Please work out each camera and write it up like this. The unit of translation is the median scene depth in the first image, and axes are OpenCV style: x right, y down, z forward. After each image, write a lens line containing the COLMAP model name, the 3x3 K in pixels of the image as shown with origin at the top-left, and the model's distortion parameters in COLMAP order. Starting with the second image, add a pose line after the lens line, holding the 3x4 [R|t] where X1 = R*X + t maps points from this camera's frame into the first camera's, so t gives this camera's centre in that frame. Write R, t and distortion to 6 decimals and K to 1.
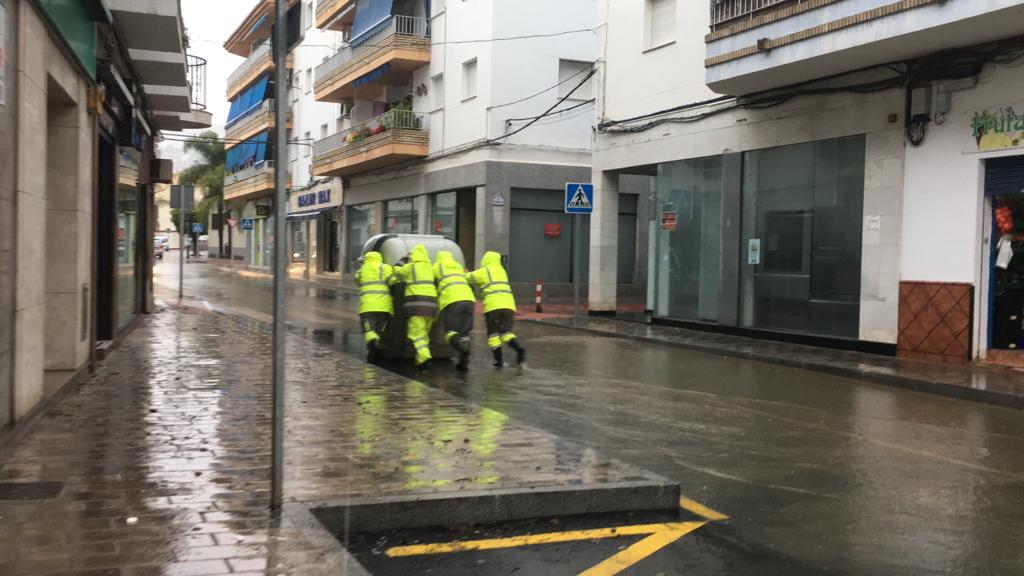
lens RADIAL K [[1037.4, 0, 512.0], [0, 1037.4, 288.0], [0, 0, 1]] dist [0.062435, -0.032083]
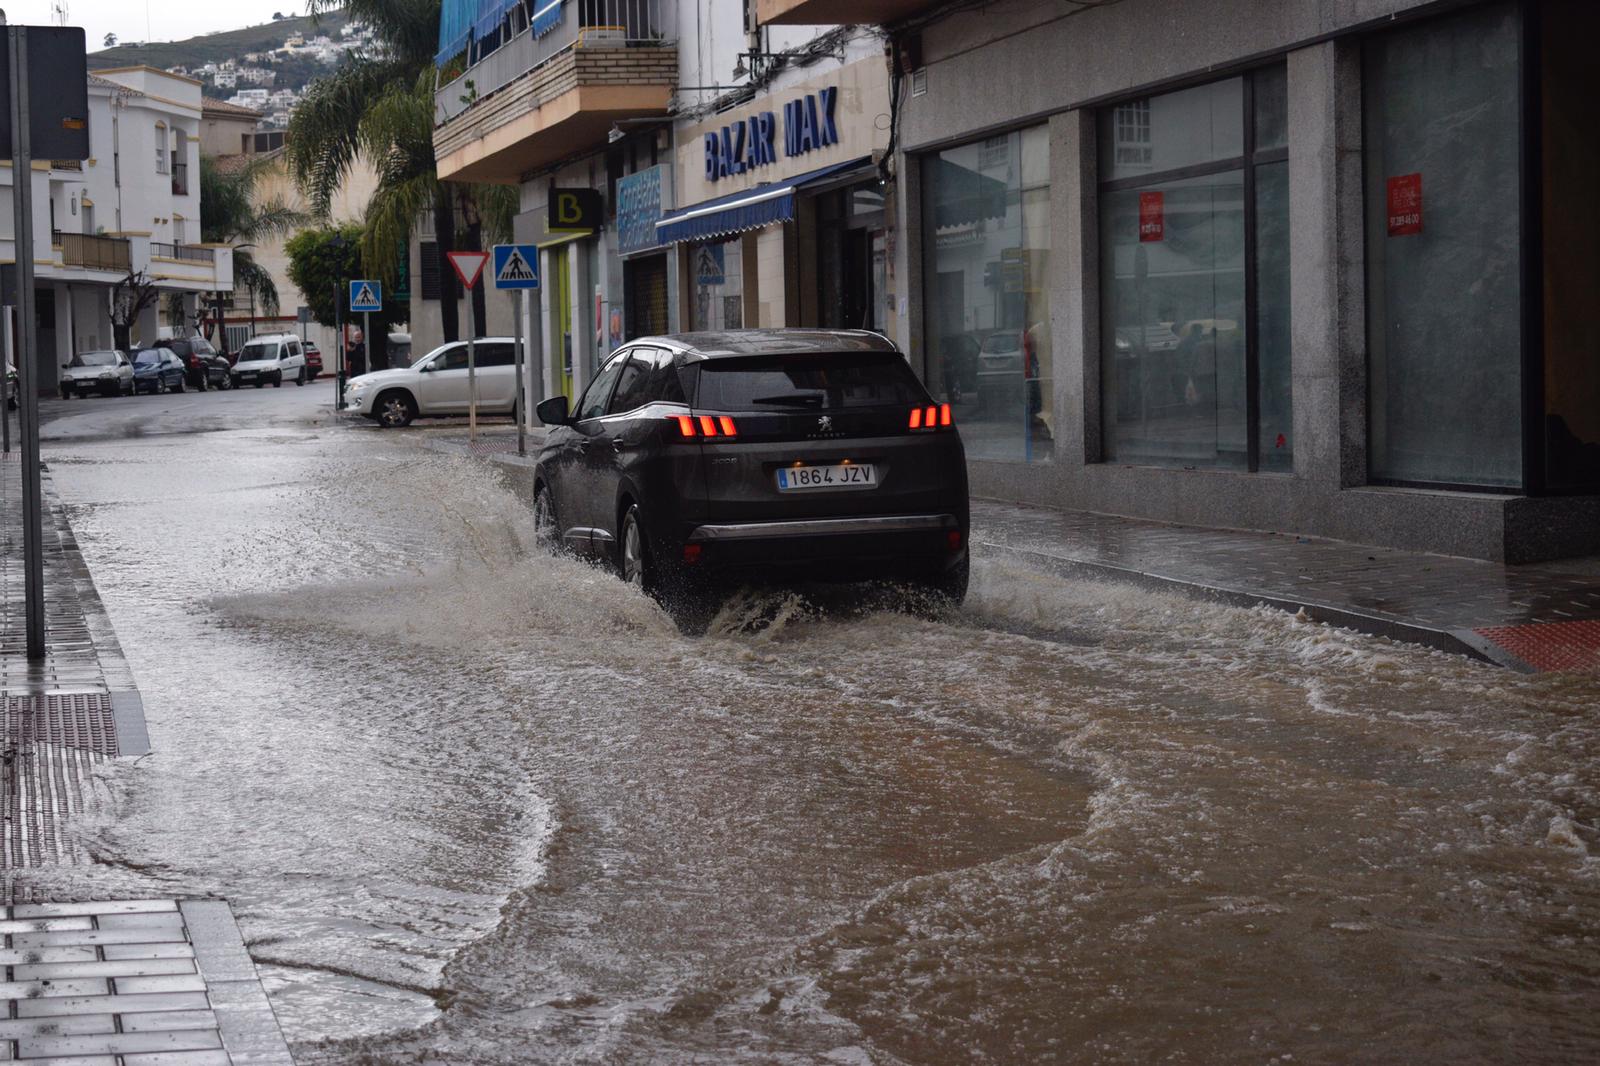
lens RADIAL K [[1932.7, 0, 800.0], [0, 1932.7, 533.0], [0, 0, 1]] dist [-0.042783, 0.007848]
pose [[0.980246, -0.025756, -0.196100, -0.100469], [0.037254, 0.997782, 0.055172, -0.020991], [0.194244, -0.061388, 0.979030, 0.568734]]
